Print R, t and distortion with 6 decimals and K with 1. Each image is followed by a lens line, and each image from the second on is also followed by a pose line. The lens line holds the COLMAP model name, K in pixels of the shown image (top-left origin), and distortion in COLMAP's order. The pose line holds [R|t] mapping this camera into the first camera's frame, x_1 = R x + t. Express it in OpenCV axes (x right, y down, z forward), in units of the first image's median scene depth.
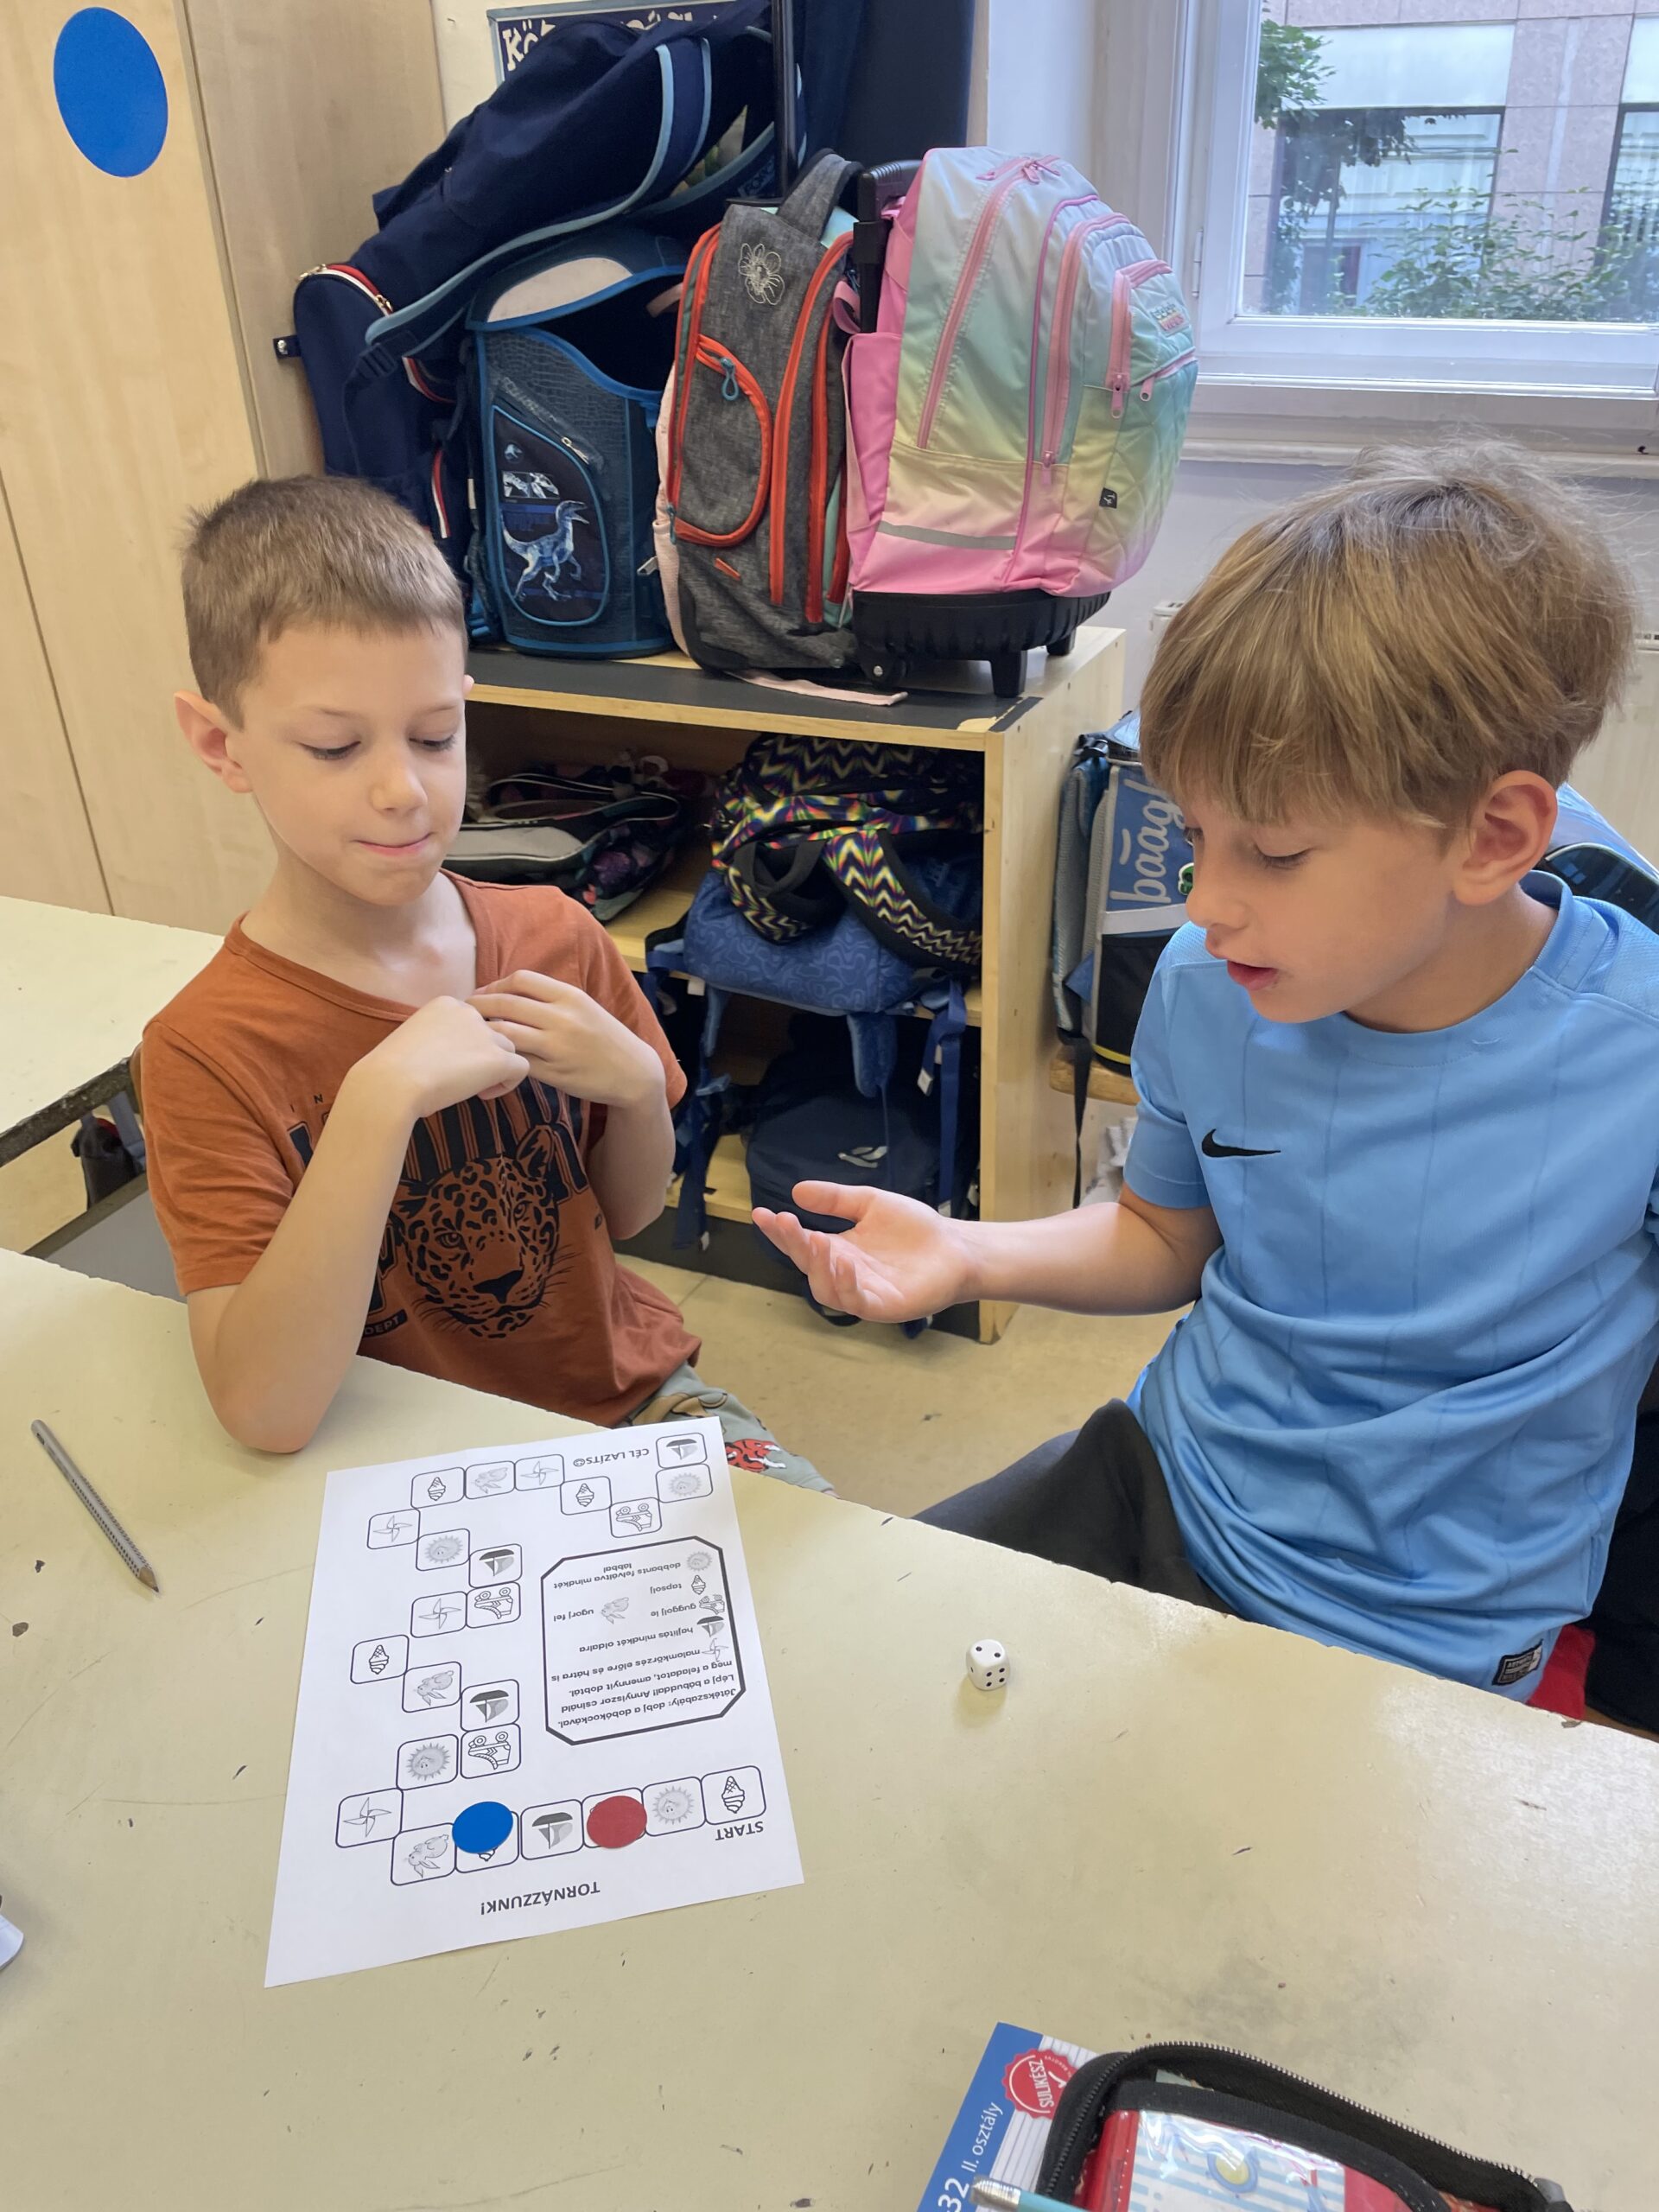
lens RADIAL K [[1660.6, 0, 838.9], [0, 1660.6, 1067.4], [0, 0, 1]] dist [0.076082, -0.107160]
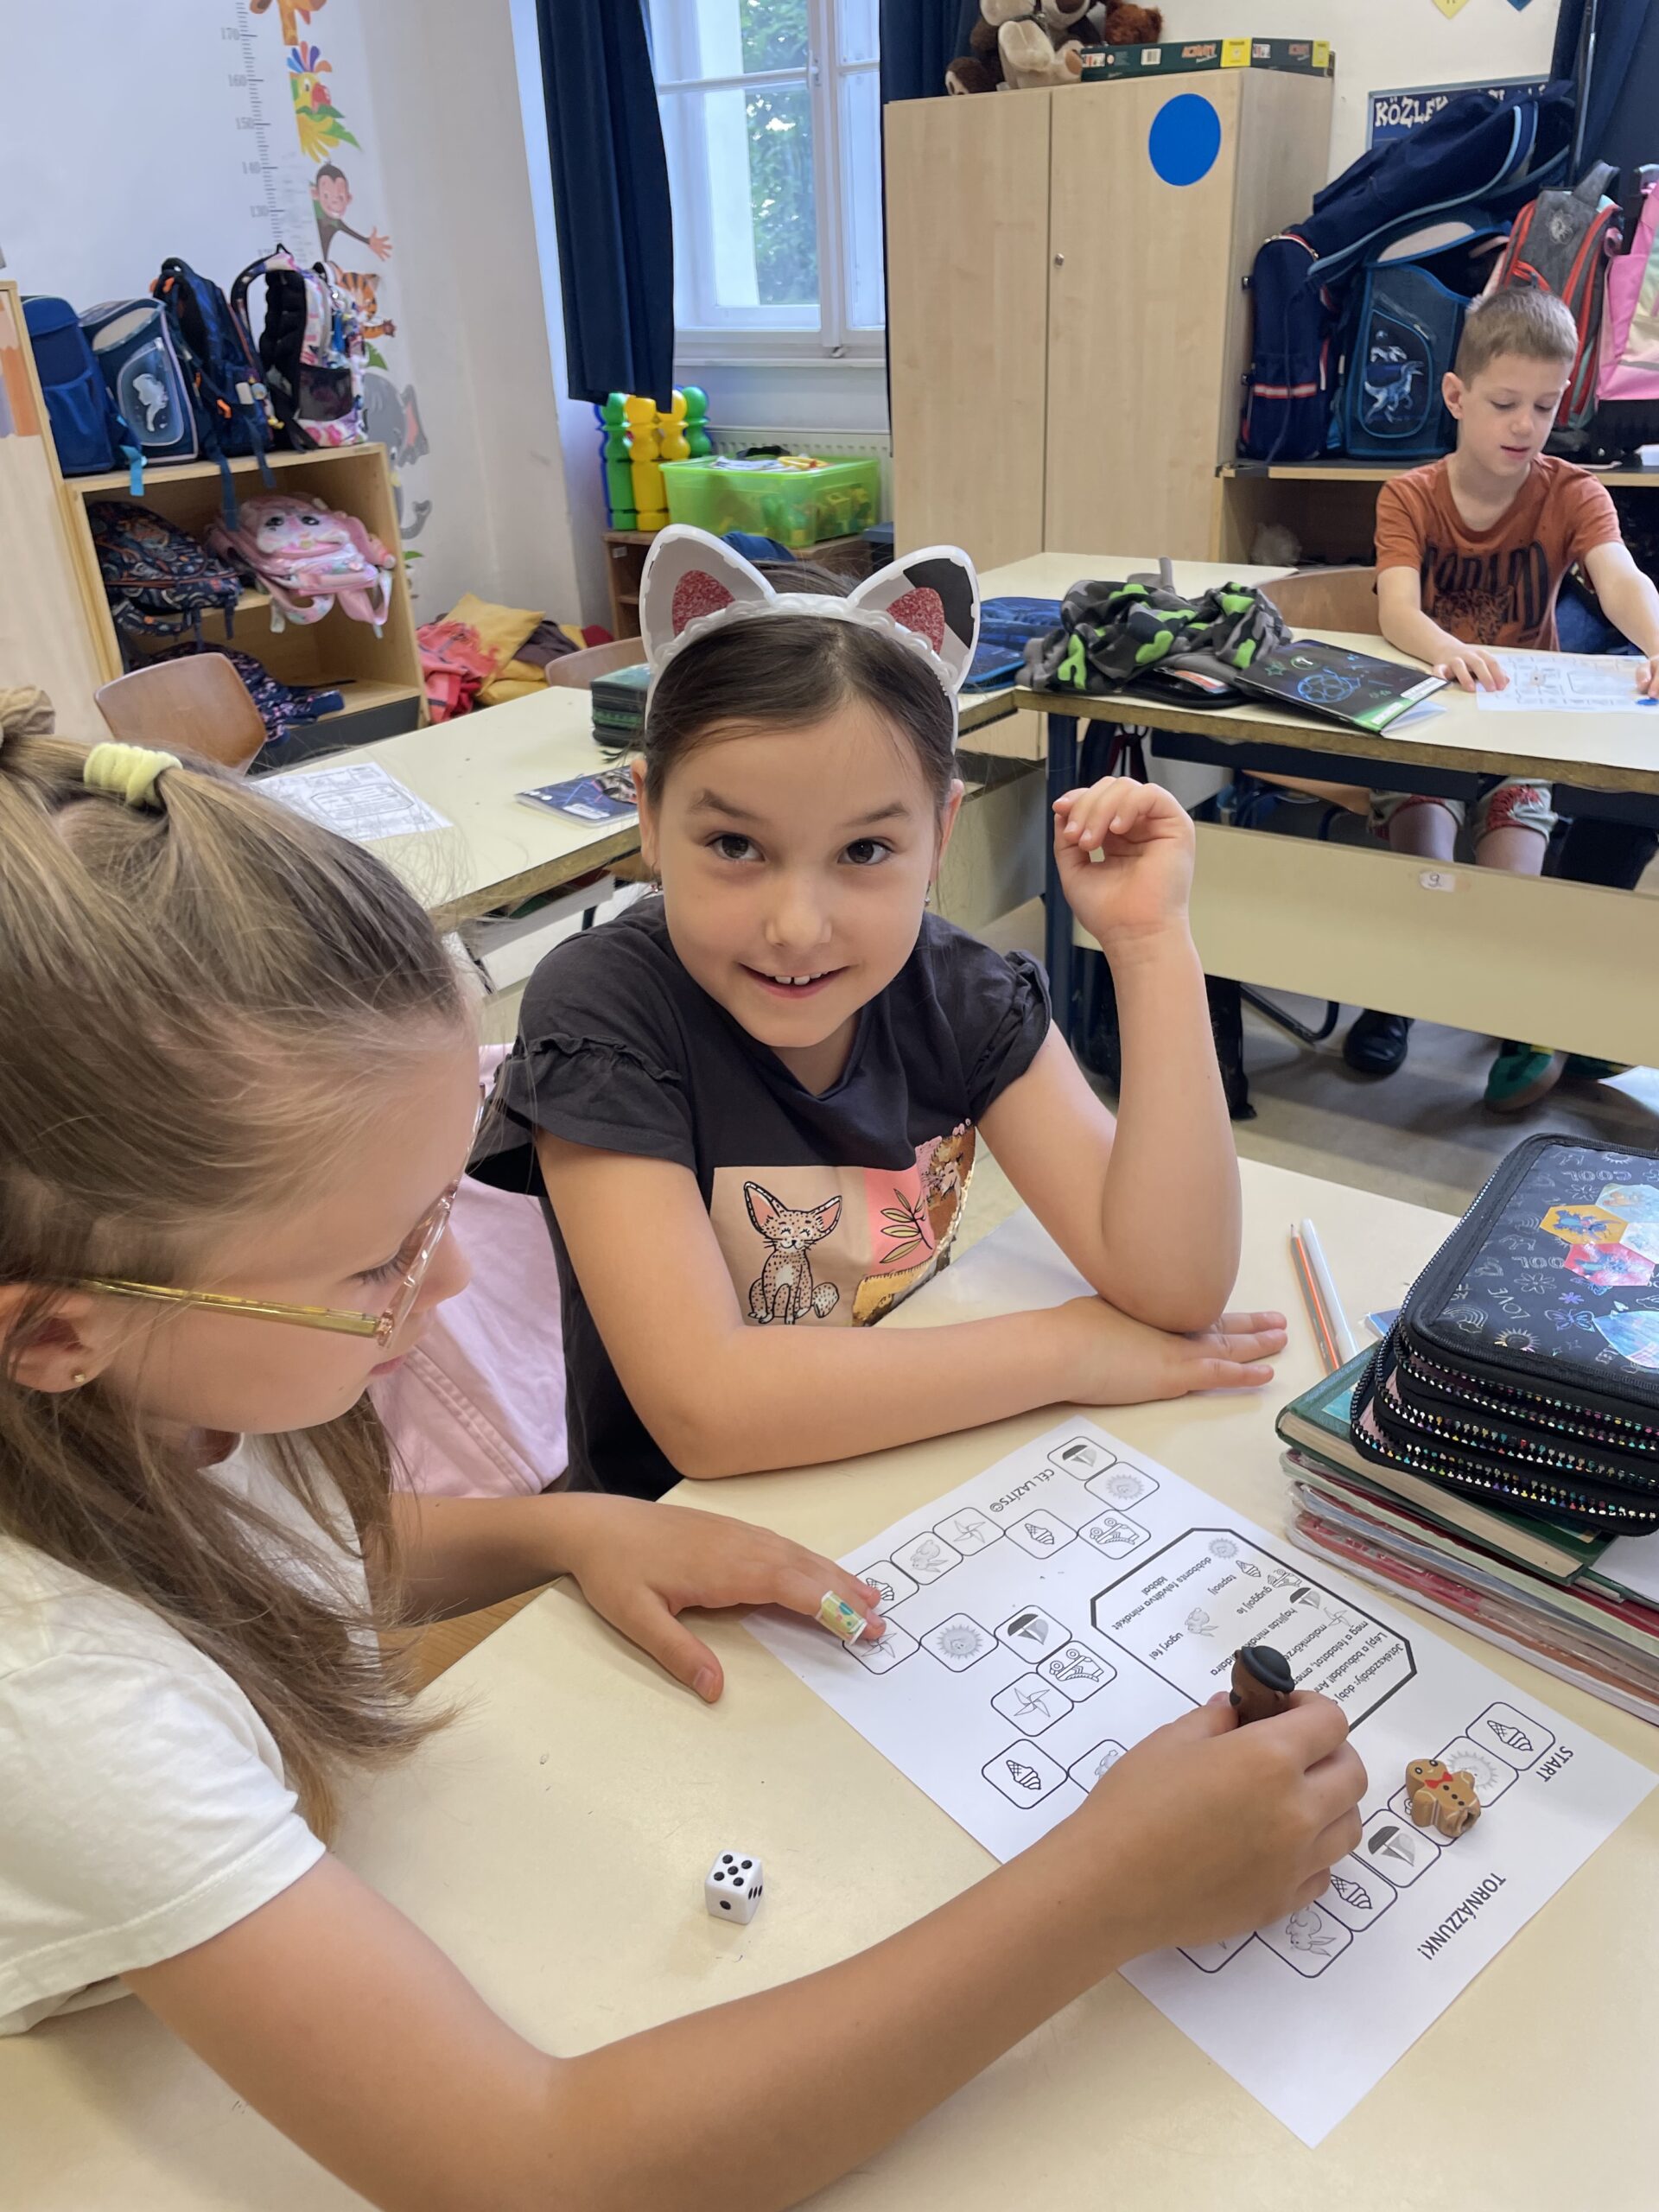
lens RADIAL K [[1660.6, 0, 838.9], [0, 1660.6, 1067.4], [0, 0, 1]] dist [0.076082, -0.107160]
pose [[0.974576, 0.082991, -0.208119, -0.346883], [-0.091522, 0.995299, -0.031683, 0.548255], [0.204511, 0.049924, 0.977590, -0.868927]]
